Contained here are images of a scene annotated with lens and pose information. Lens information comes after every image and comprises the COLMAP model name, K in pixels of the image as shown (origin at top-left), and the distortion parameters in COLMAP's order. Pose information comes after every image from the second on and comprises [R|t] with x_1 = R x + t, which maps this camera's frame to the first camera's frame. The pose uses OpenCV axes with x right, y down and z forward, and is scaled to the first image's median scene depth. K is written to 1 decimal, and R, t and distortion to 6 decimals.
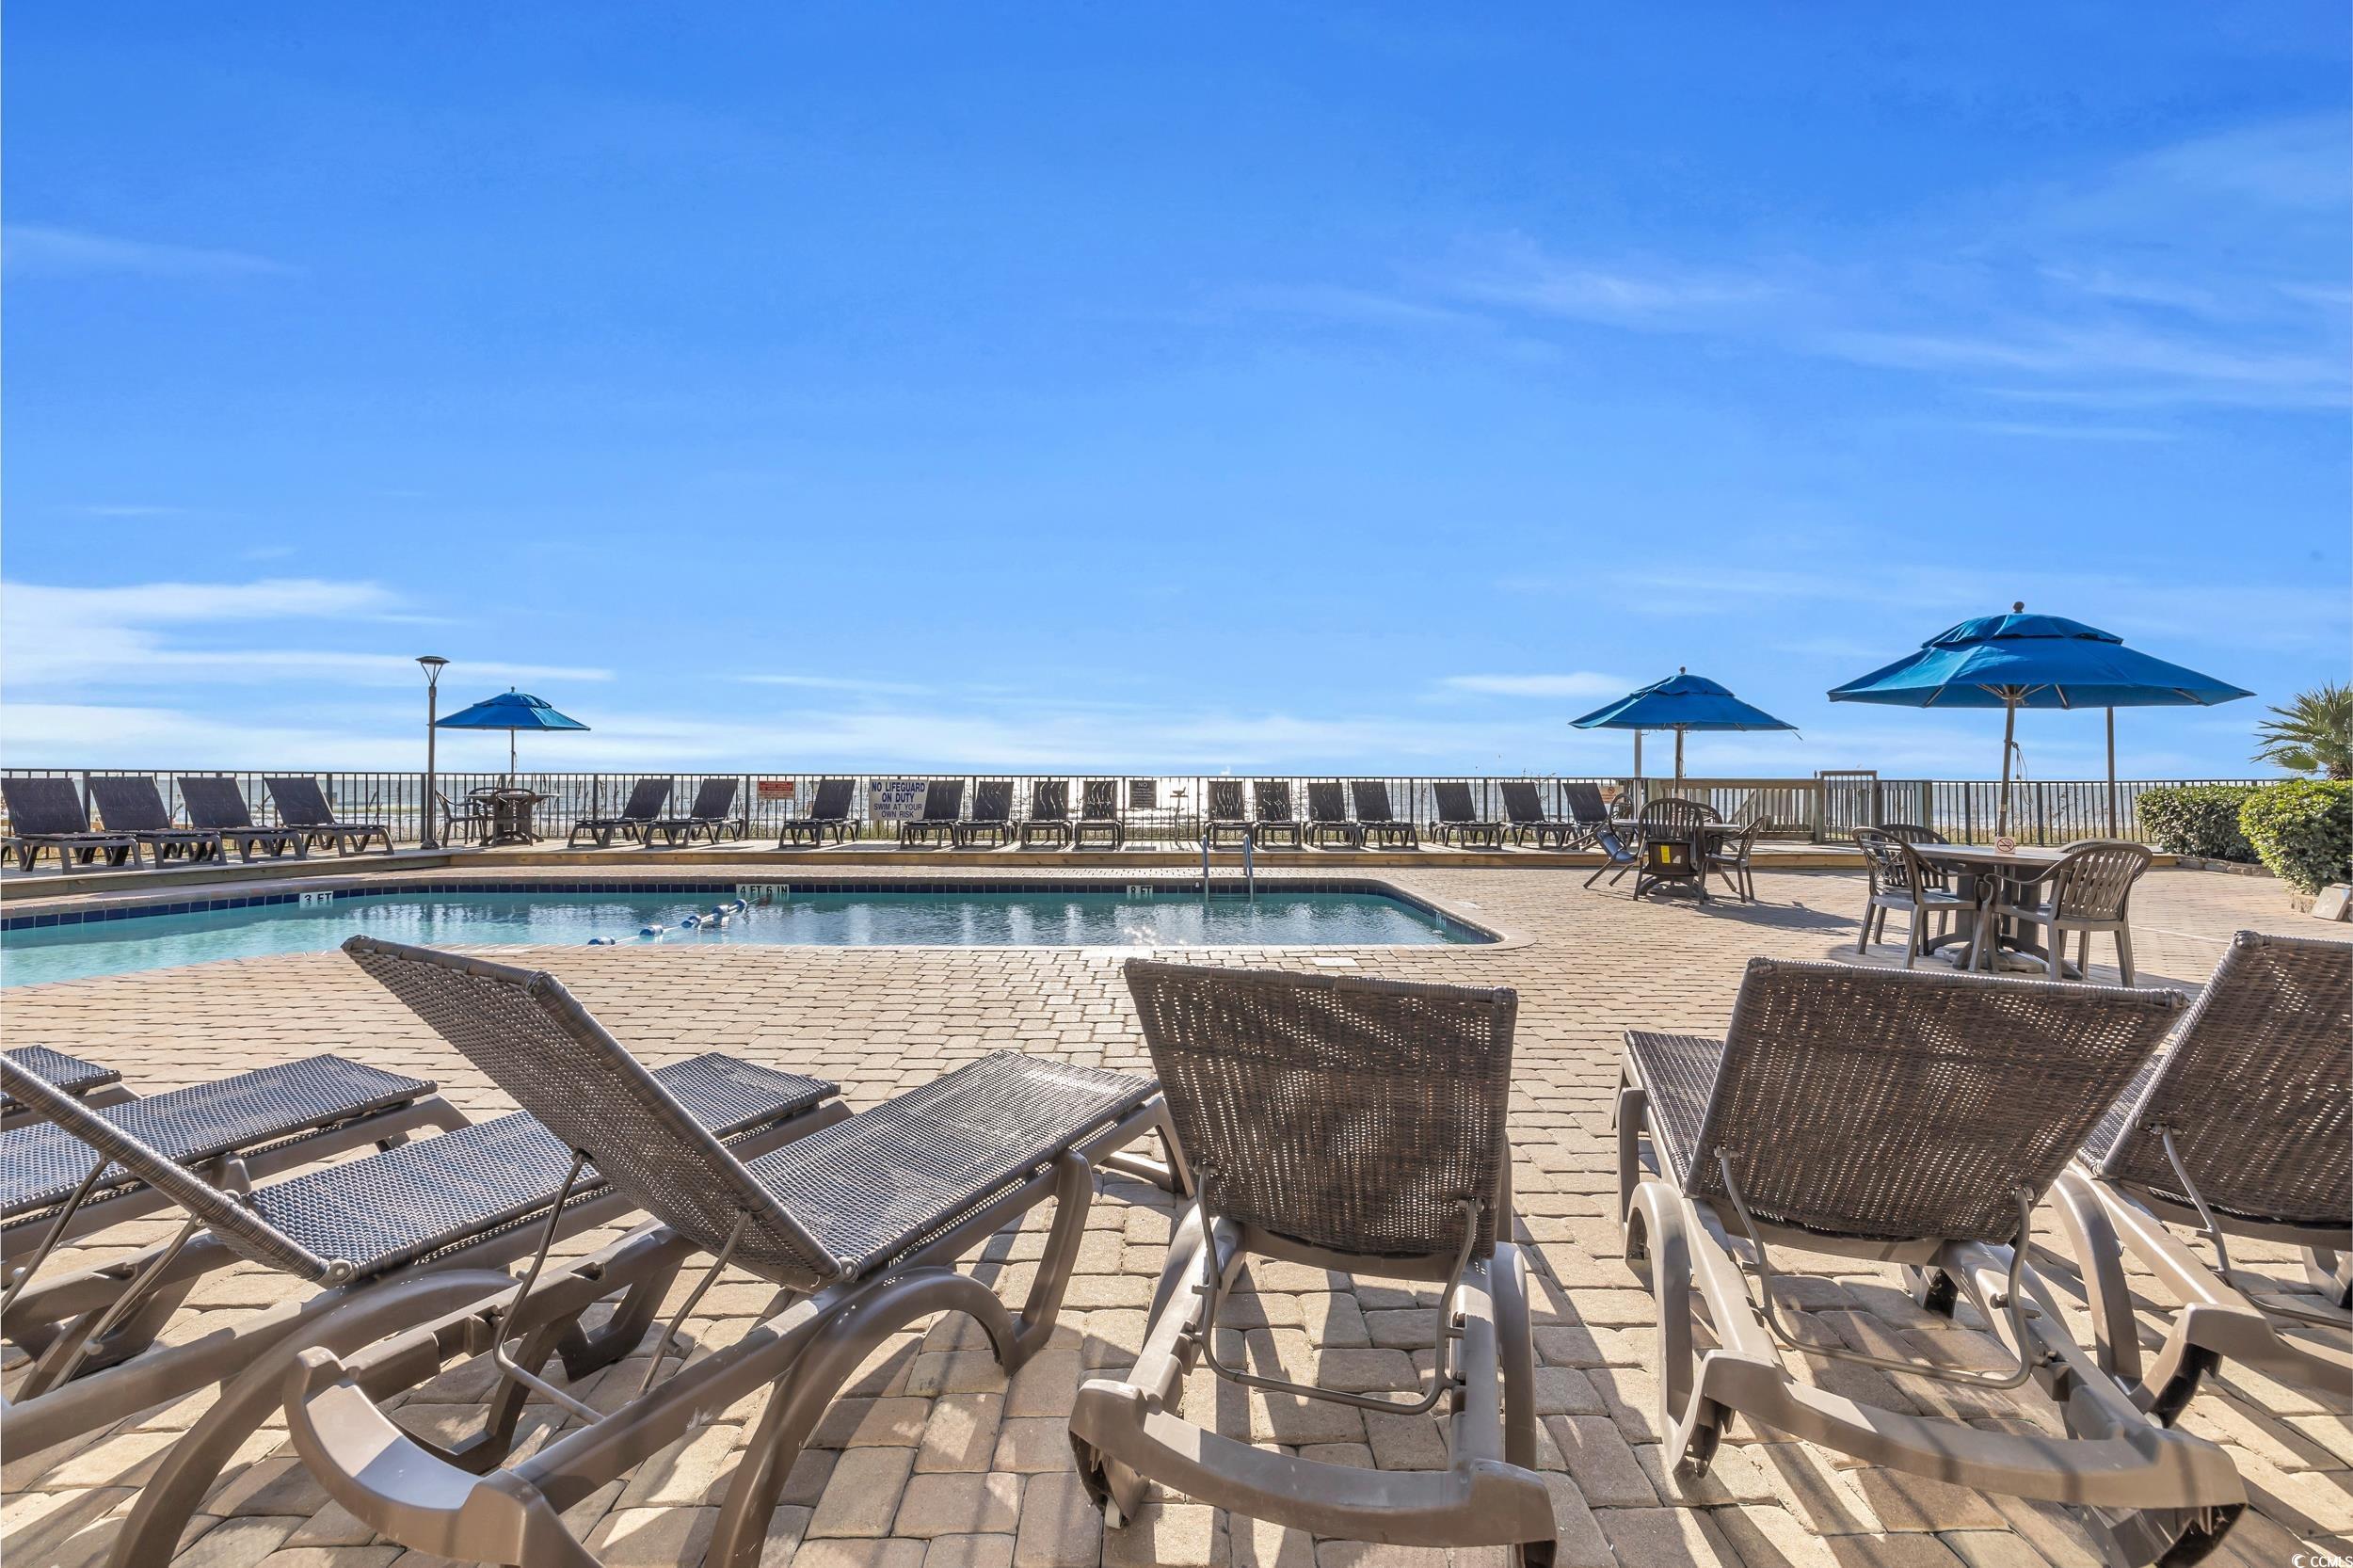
lens RADIAL K [[1012.5, 0, 1175.0], [0, 1012.5, 769.1], [0, 0, 1]] dist [0.008863, 0.000218]
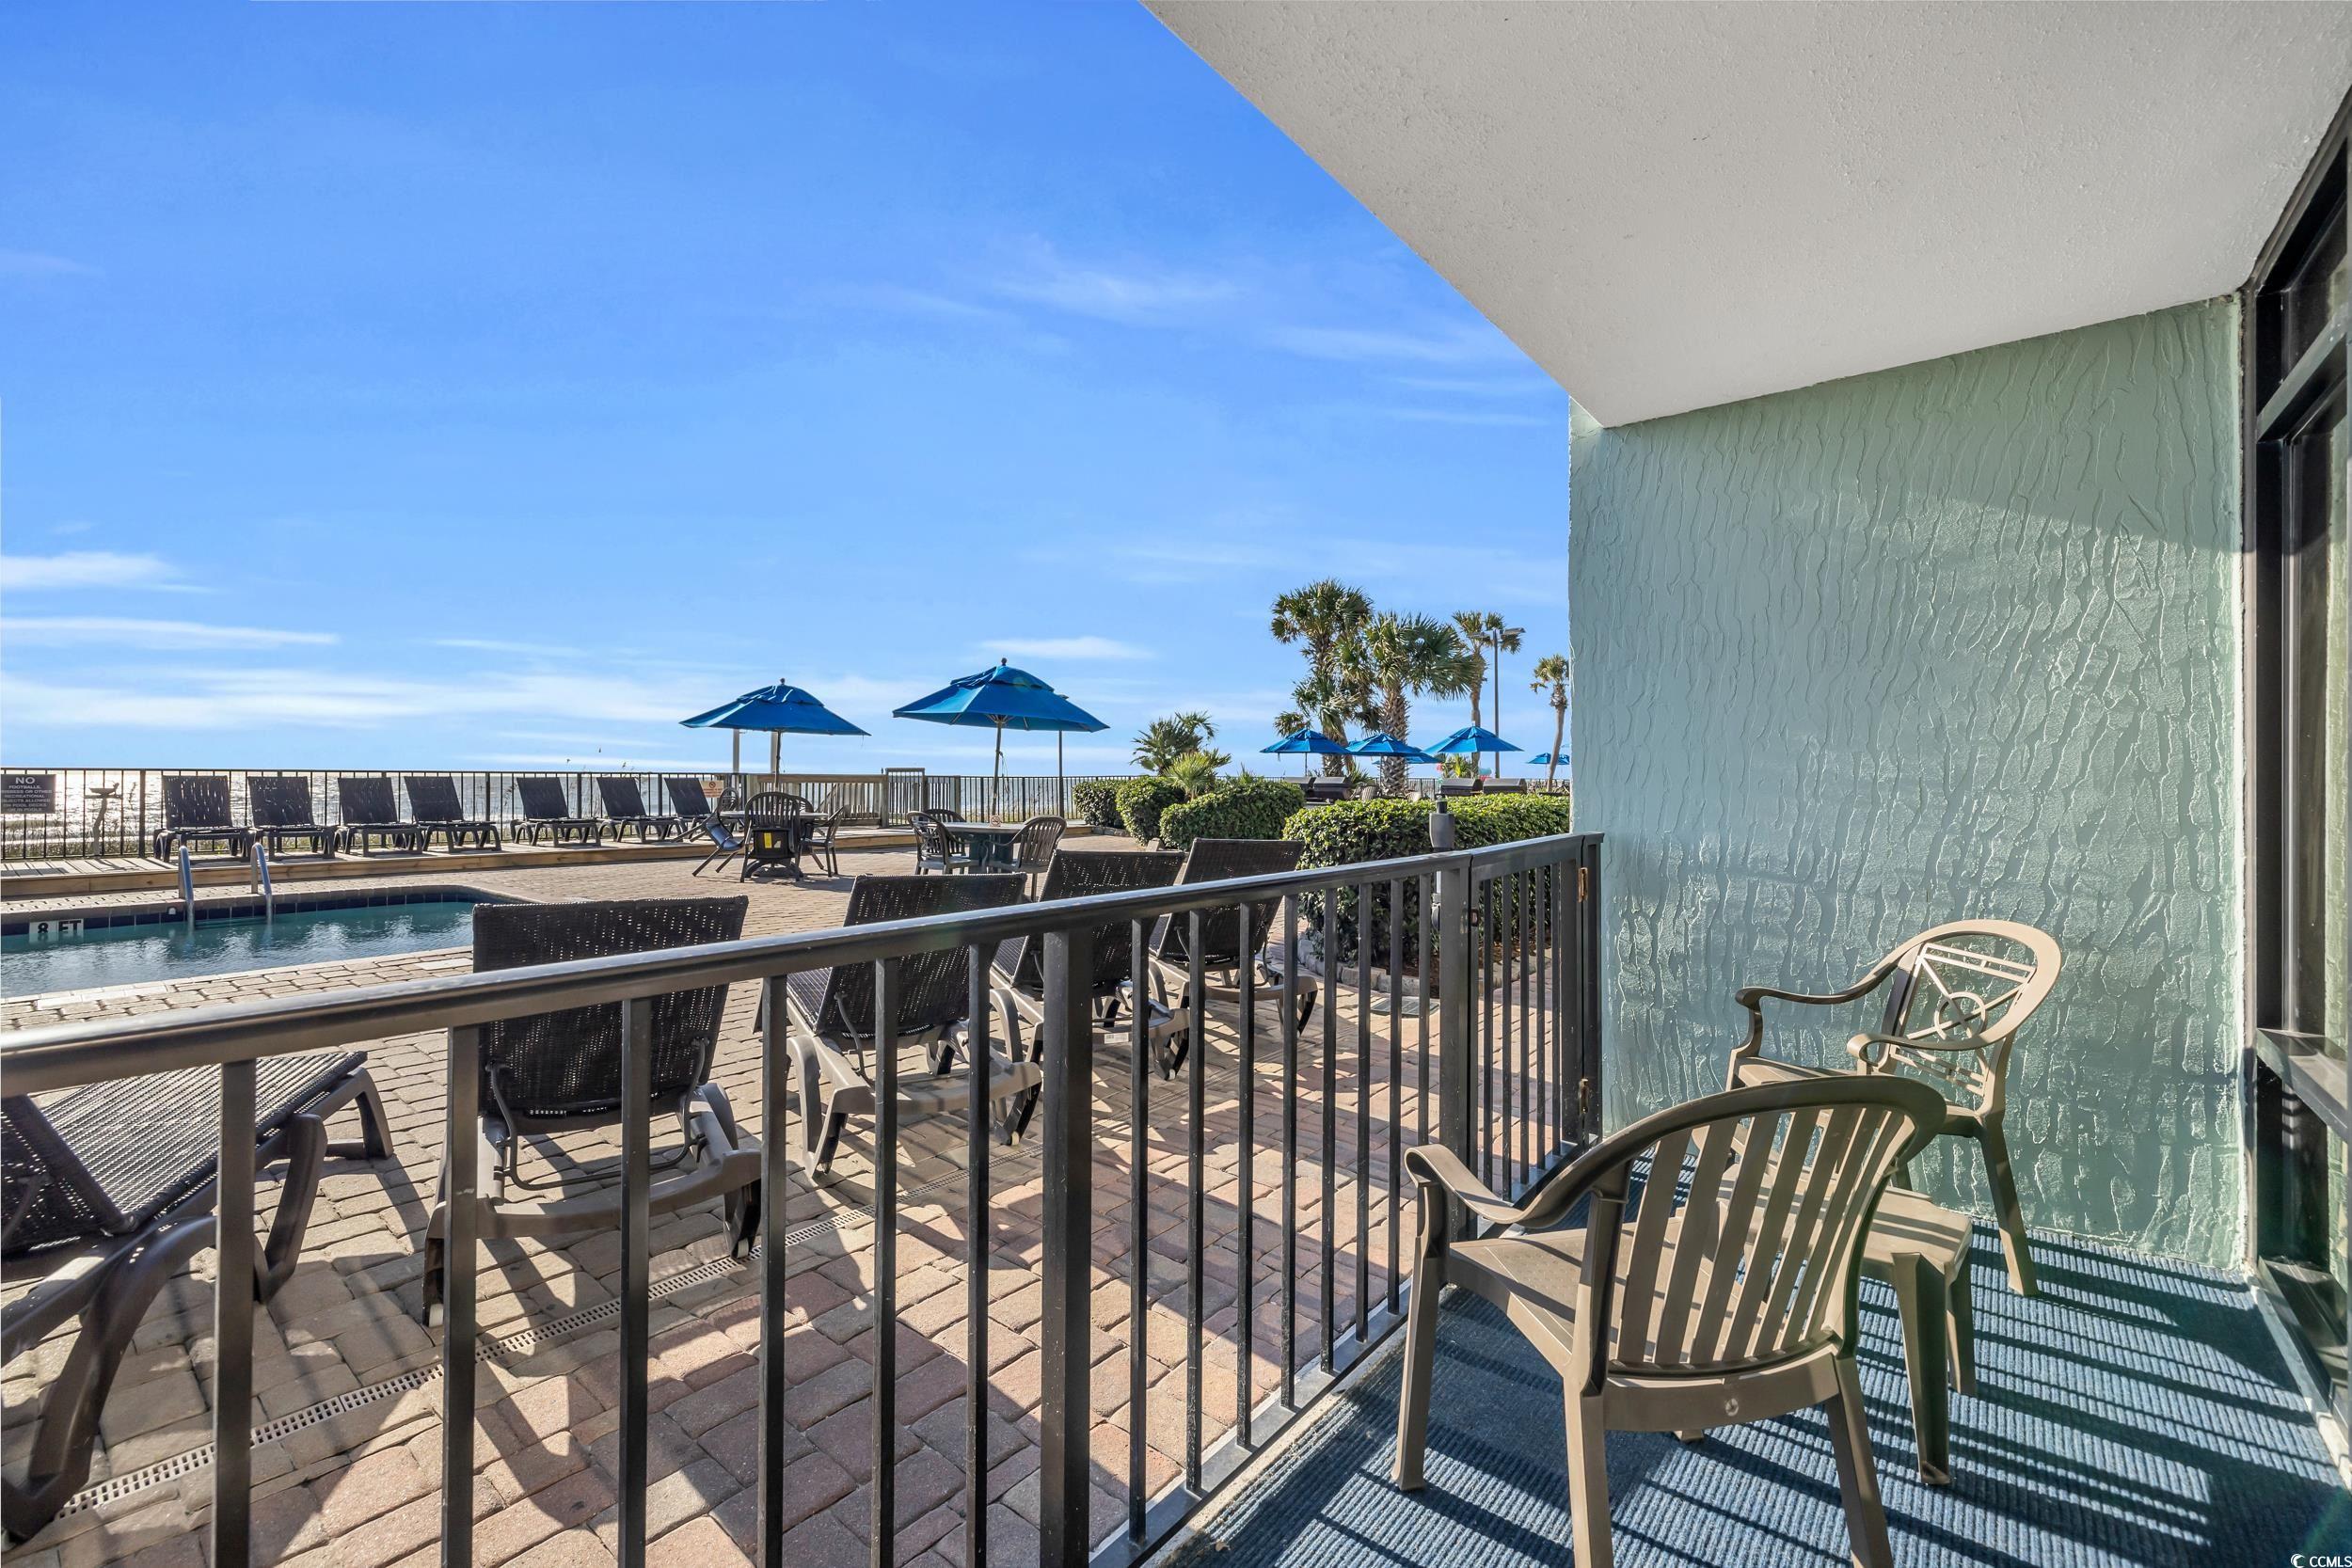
lens RADIAL K [[1012.0, 0, 1182.6], [0, 1012.0, 775.7], [0, 0, 1]] dist [0.008863, 0.000218]
pose [[0.658811, 0.001009, 0.752308, -0.058558], [-0.010667, 0.999911, 0.008000, -0.003077], [-0.752233, -0.013296, 0.658763, -0.089623]]
